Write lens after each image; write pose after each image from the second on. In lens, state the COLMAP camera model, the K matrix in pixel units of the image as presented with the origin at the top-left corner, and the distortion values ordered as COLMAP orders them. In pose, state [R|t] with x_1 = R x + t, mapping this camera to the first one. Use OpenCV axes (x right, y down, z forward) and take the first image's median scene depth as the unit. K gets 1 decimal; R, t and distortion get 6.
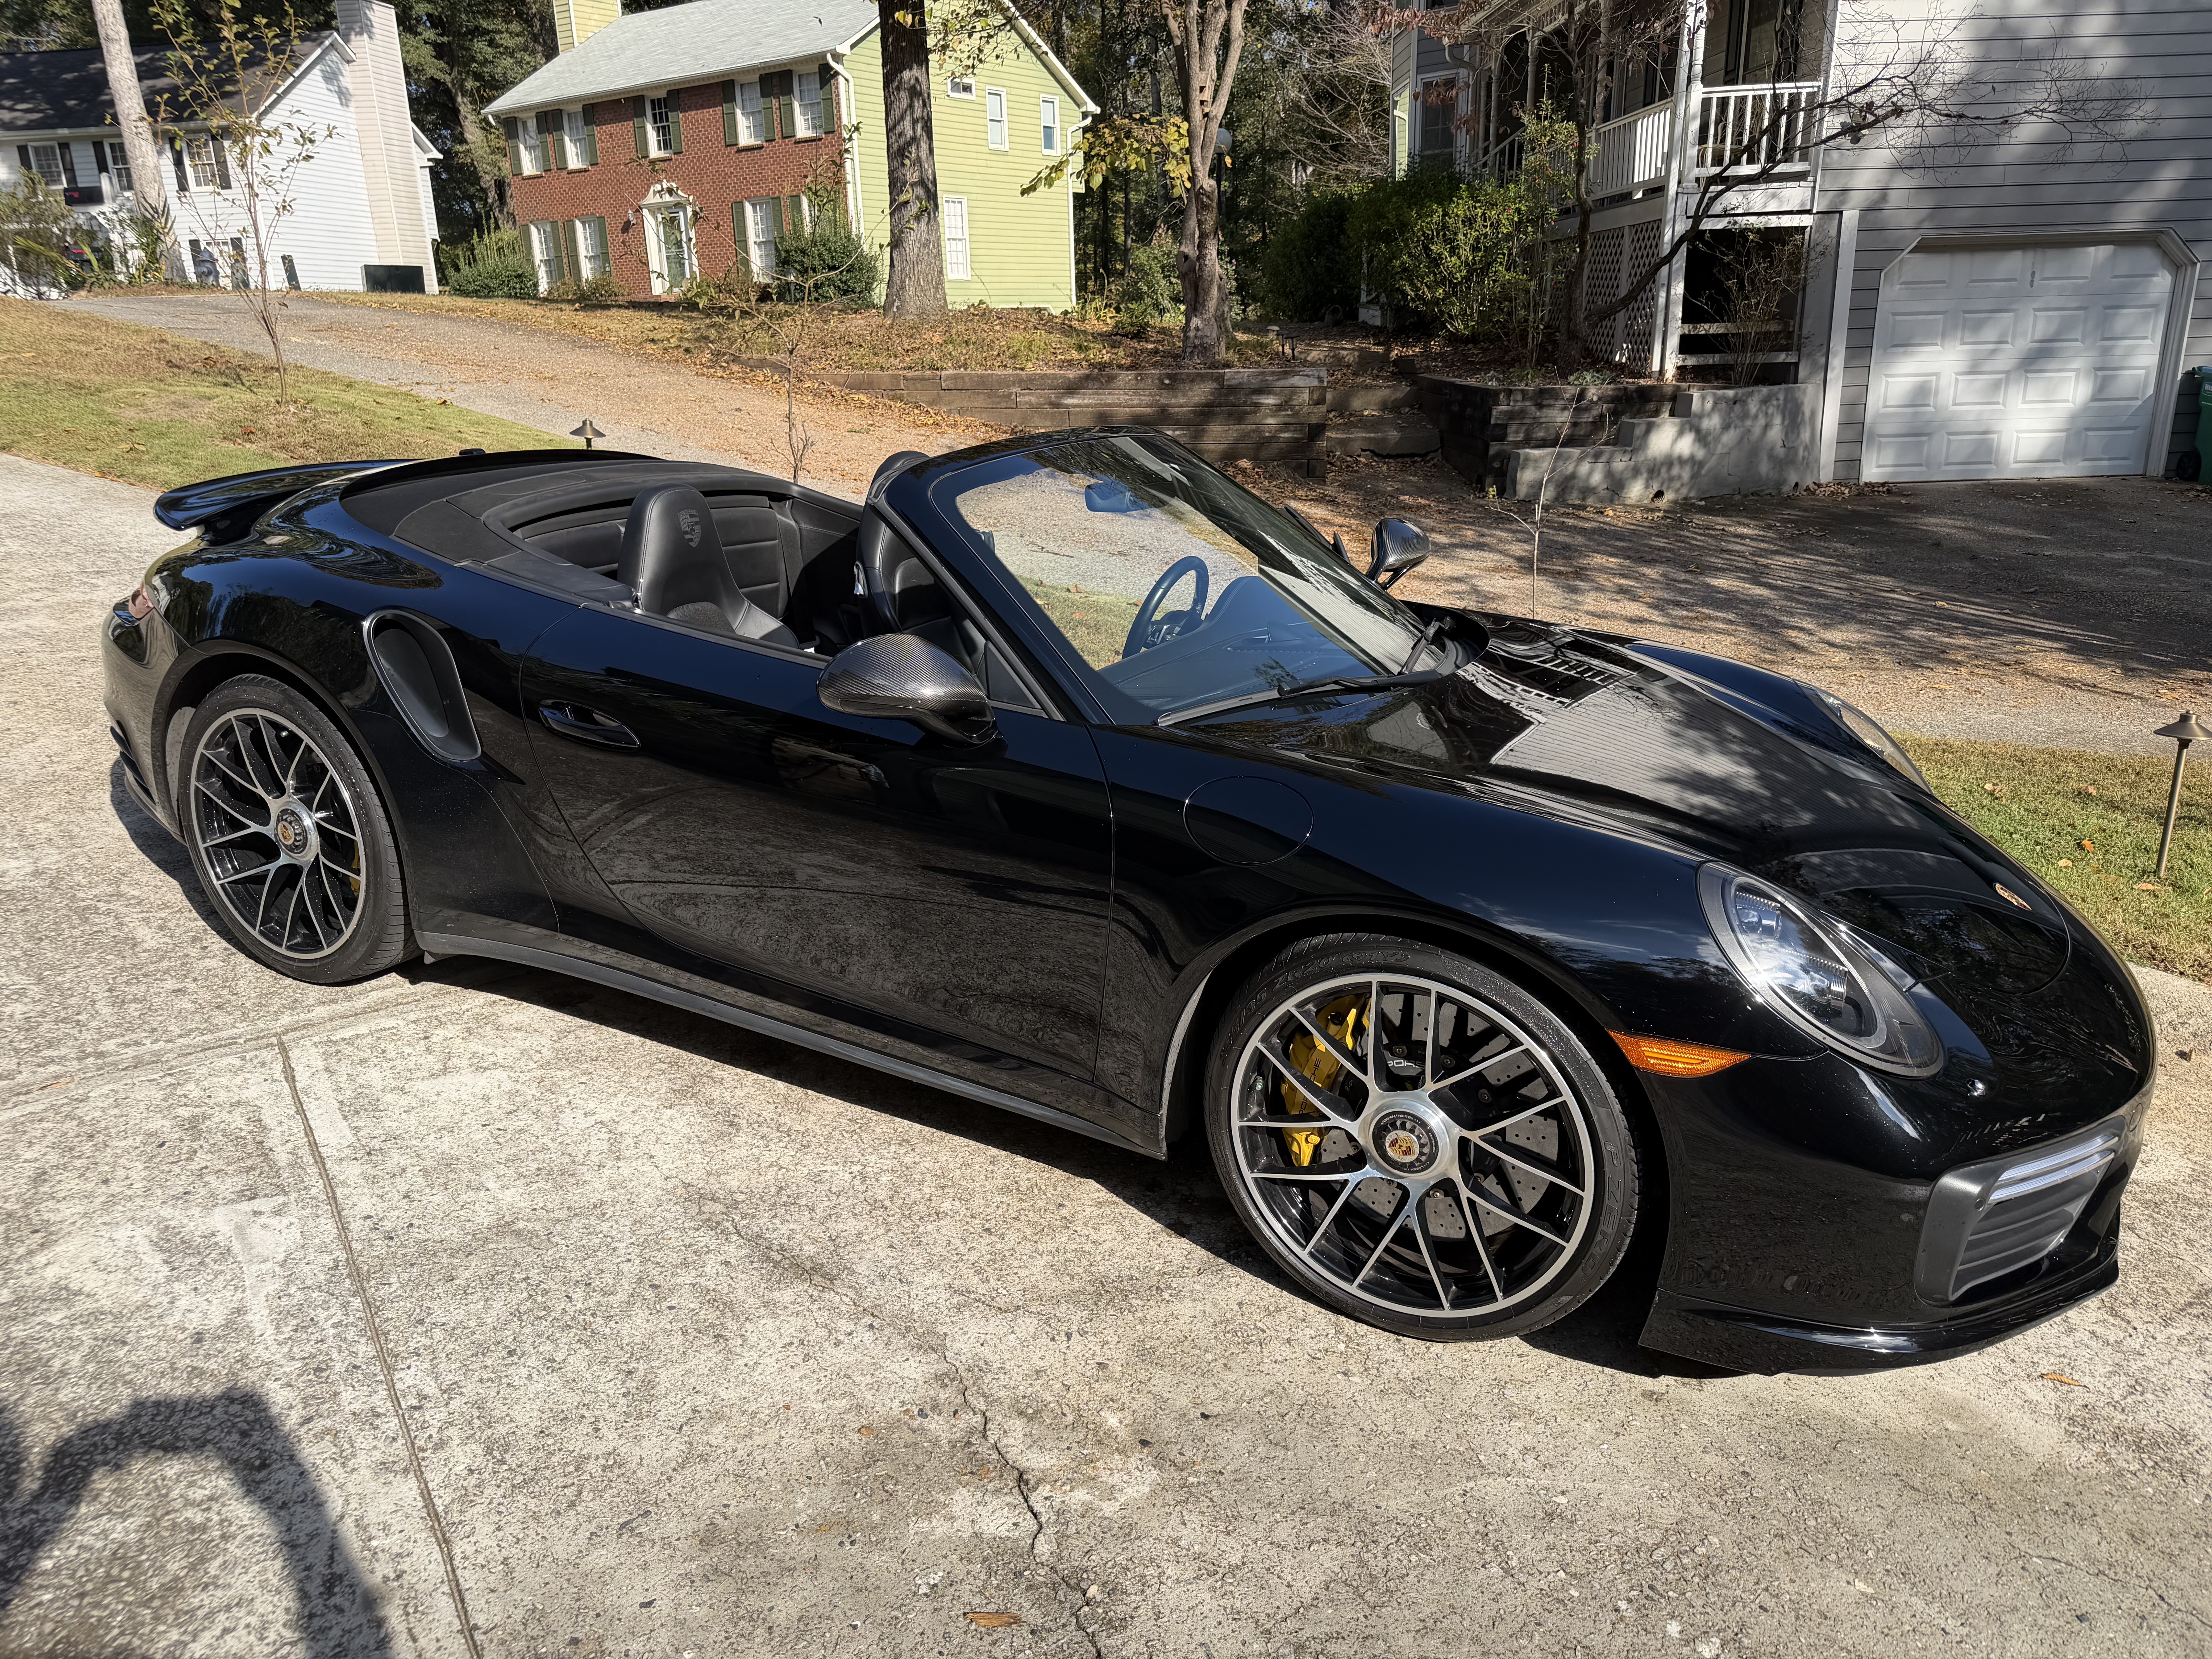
lens RADIAL K [[1567.2, 0, 1094.4], [0, 1567.2, 827.7], [0, 0, 1]] dist [0.012246, -0.019399]
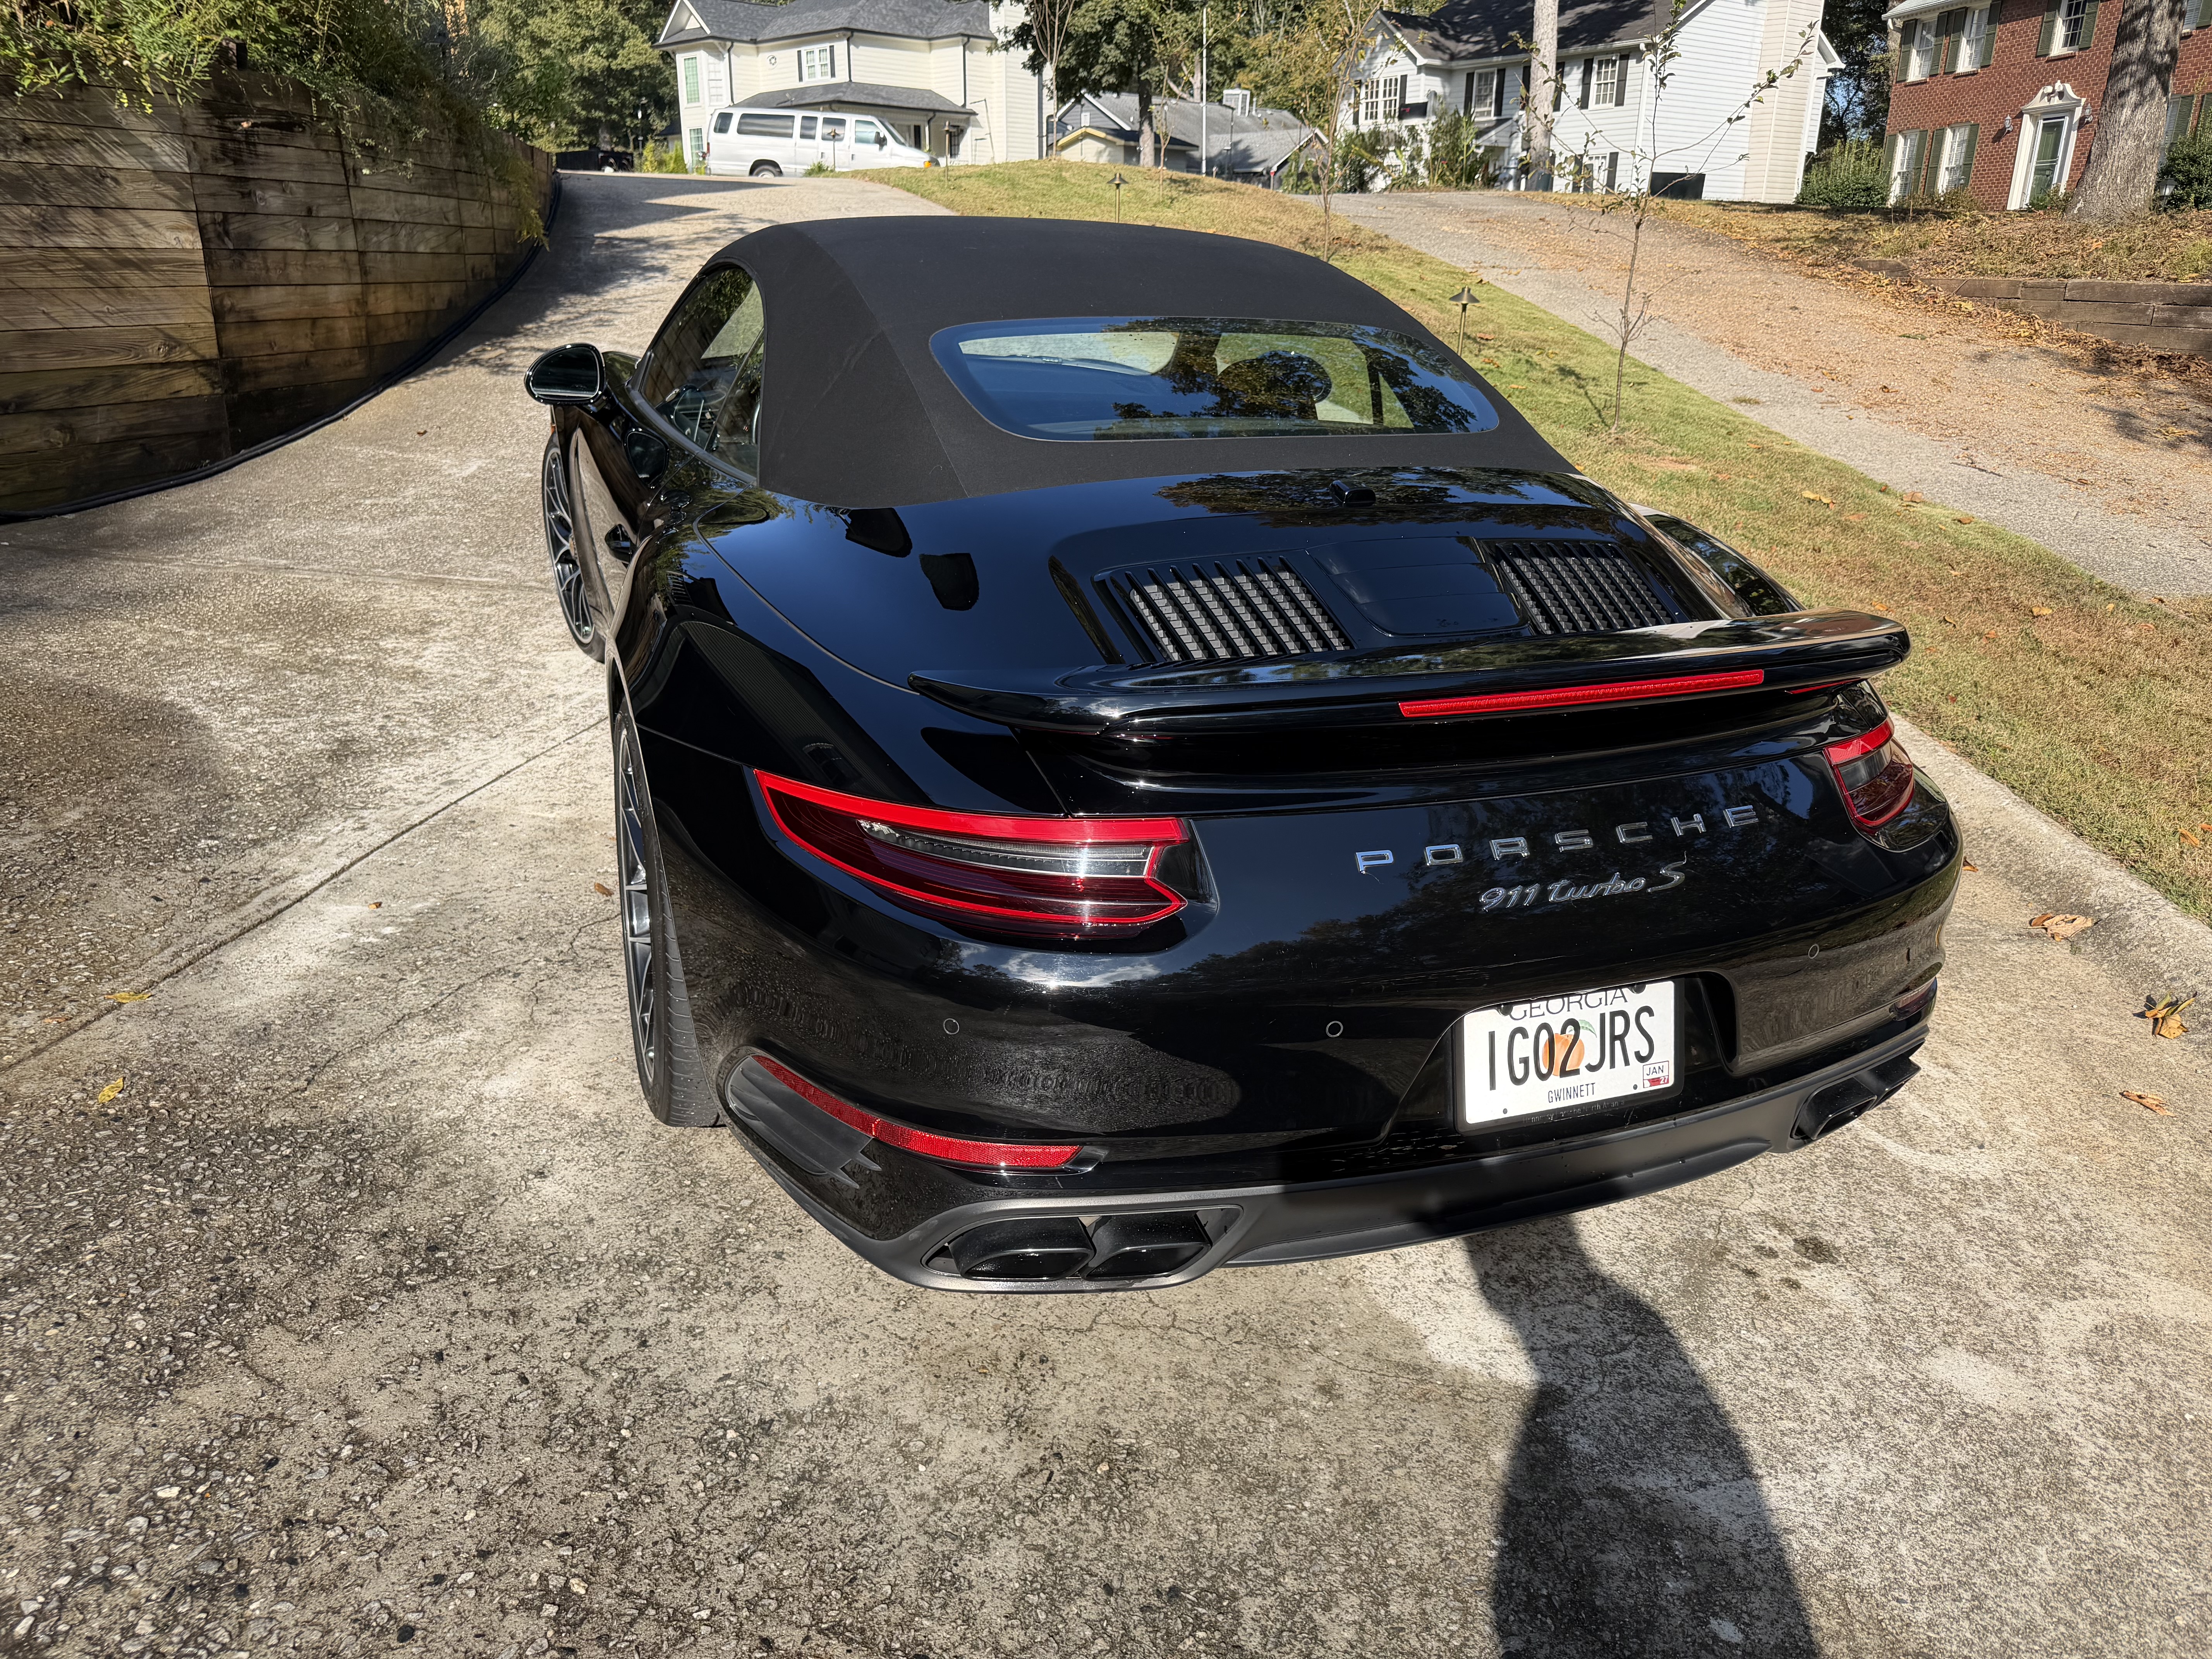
lens RADIAL K [[1580.7, 0, 1097.8], [0, 1580.7, 820.9], [0, 0, 1]] dist [0.001550, -0.006153]
pose [[0.686310, 0.273163, -0.674063, 0.165747], [-0.247258, 0.959220, 0.136971, 0.007310], [0.683990, 0.072663, 0.725864, 0.013514]]
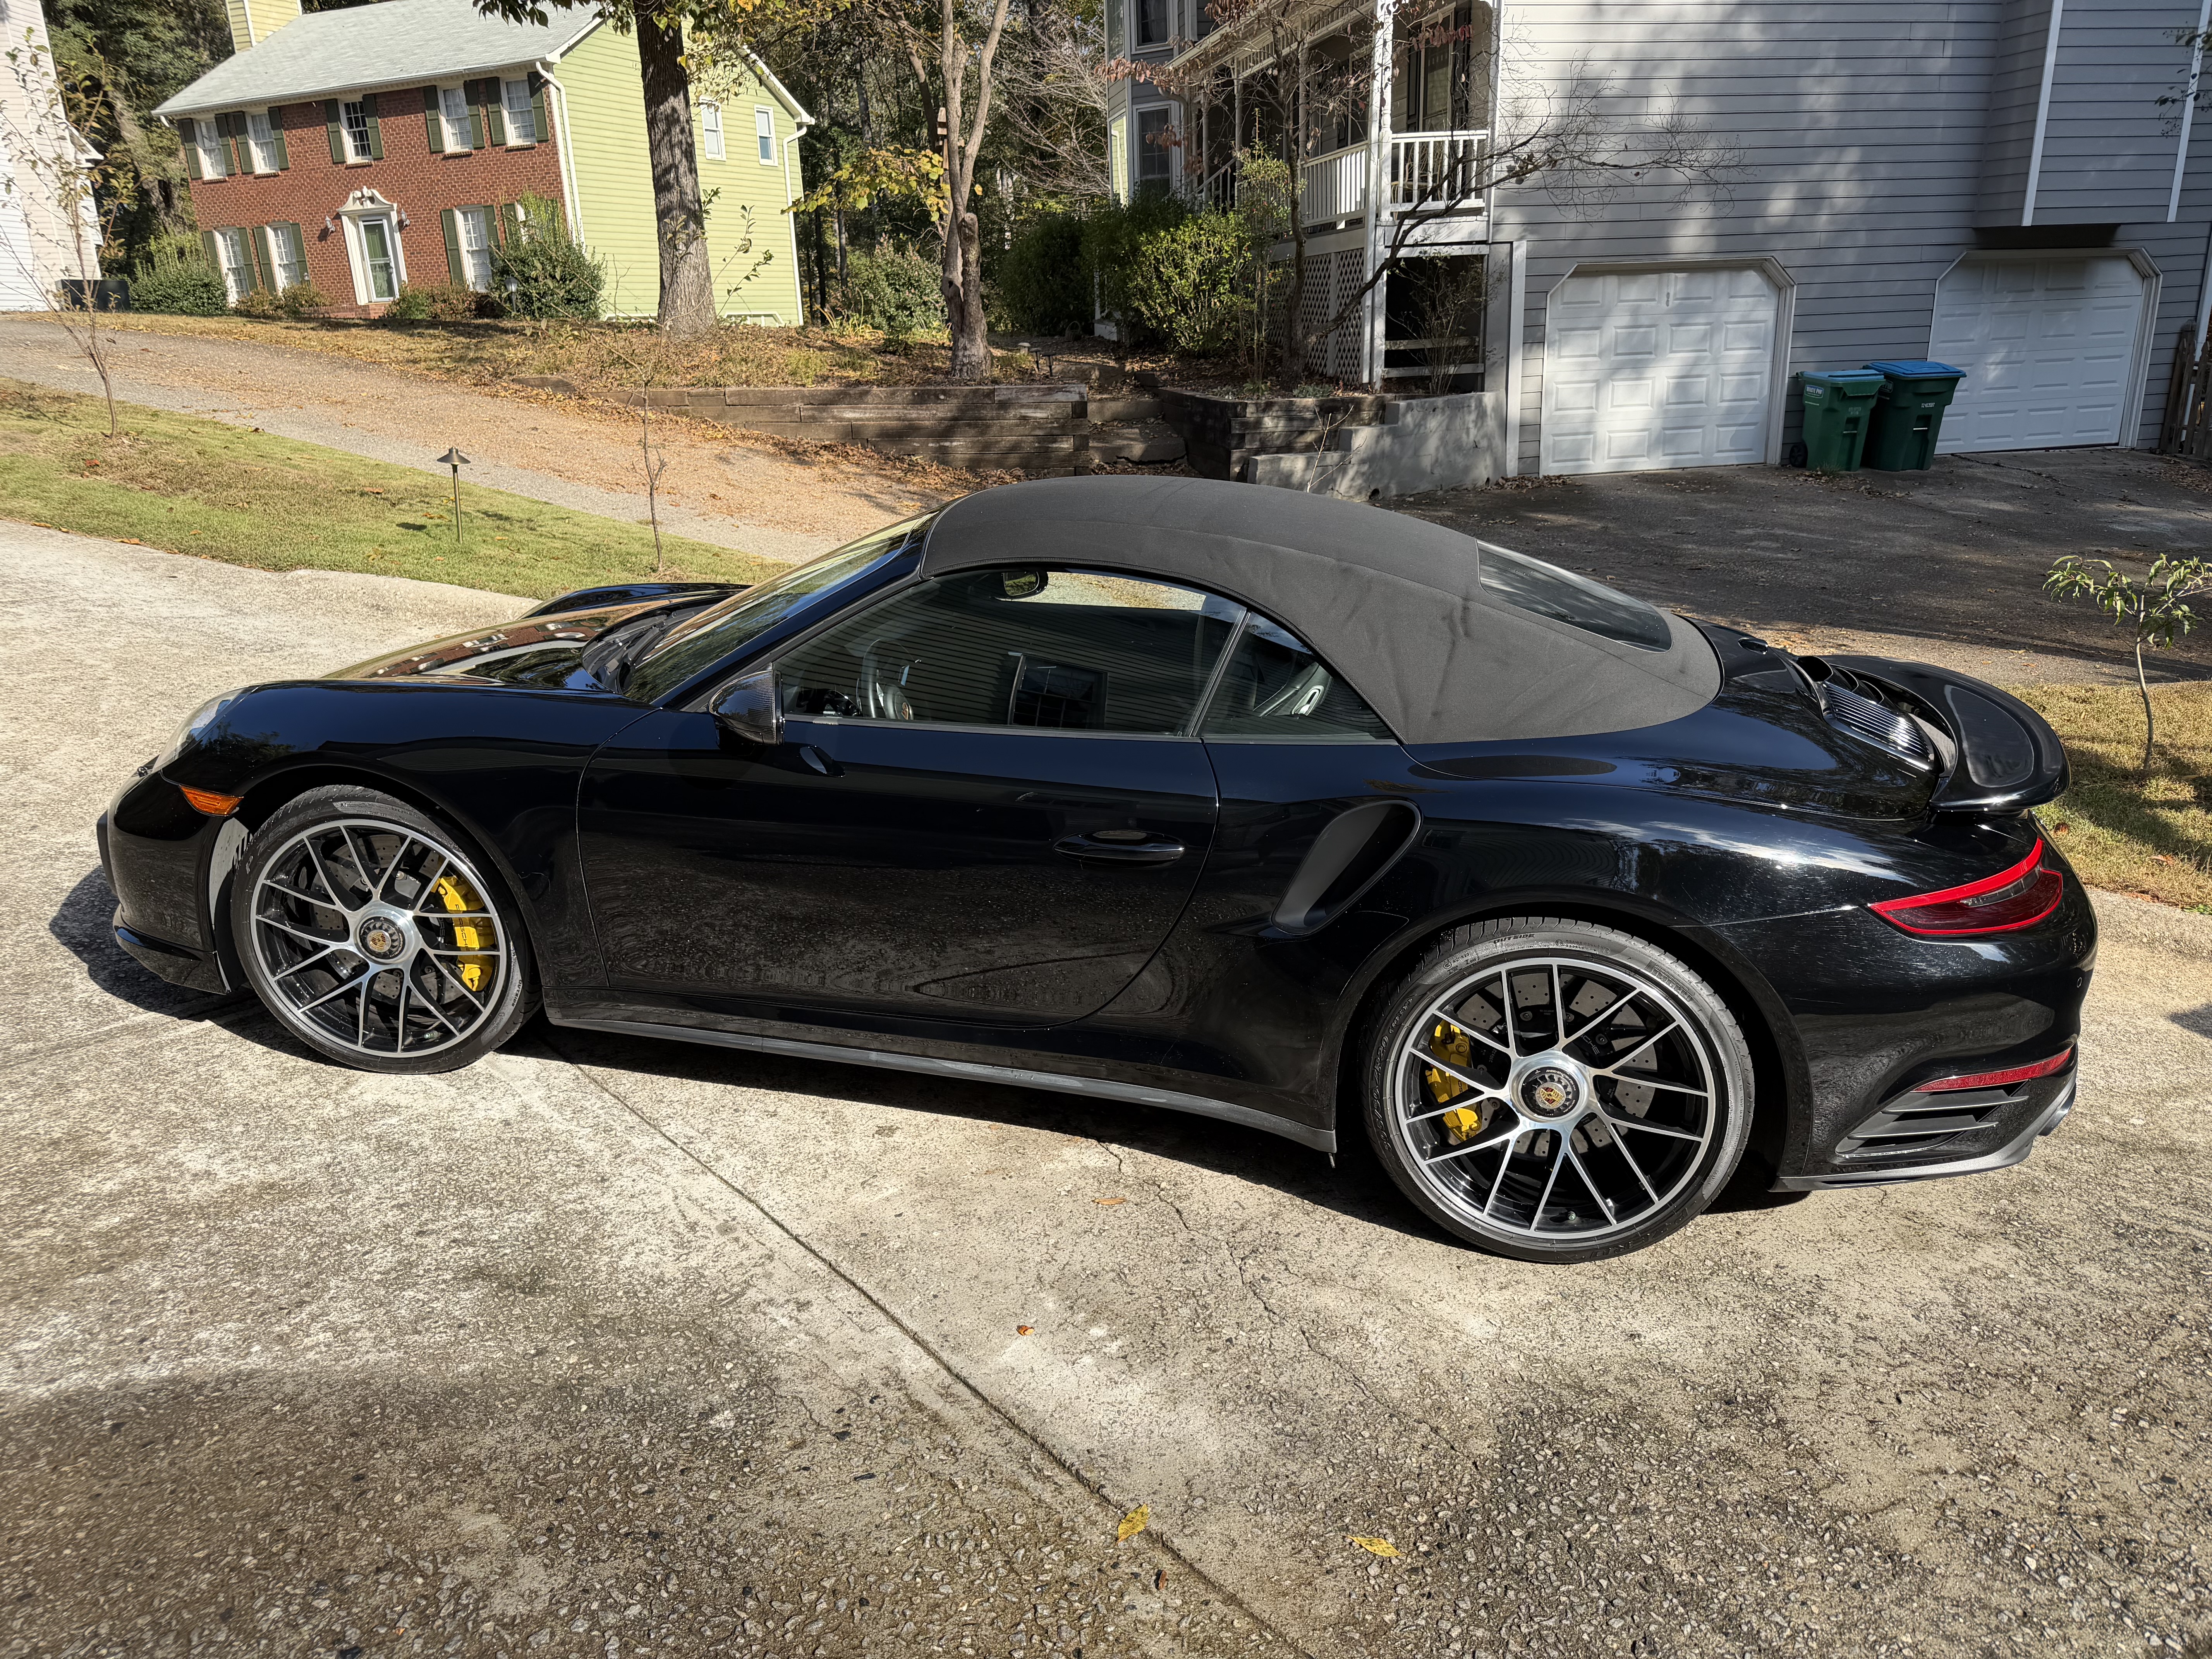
lens RADIAL K [[1567.2, 0, 1094.4], [0, 1567.2, 827.7], [0, 0, 1]] dist [0.012246, -0.019399]
pose [[0.984018, -0.059505, 0.167831, -0.037918], [0.059515, 0.998215, 0.004972, 0.011719], [-0.167828, 0.005096, 0.985803, -0.070479]]
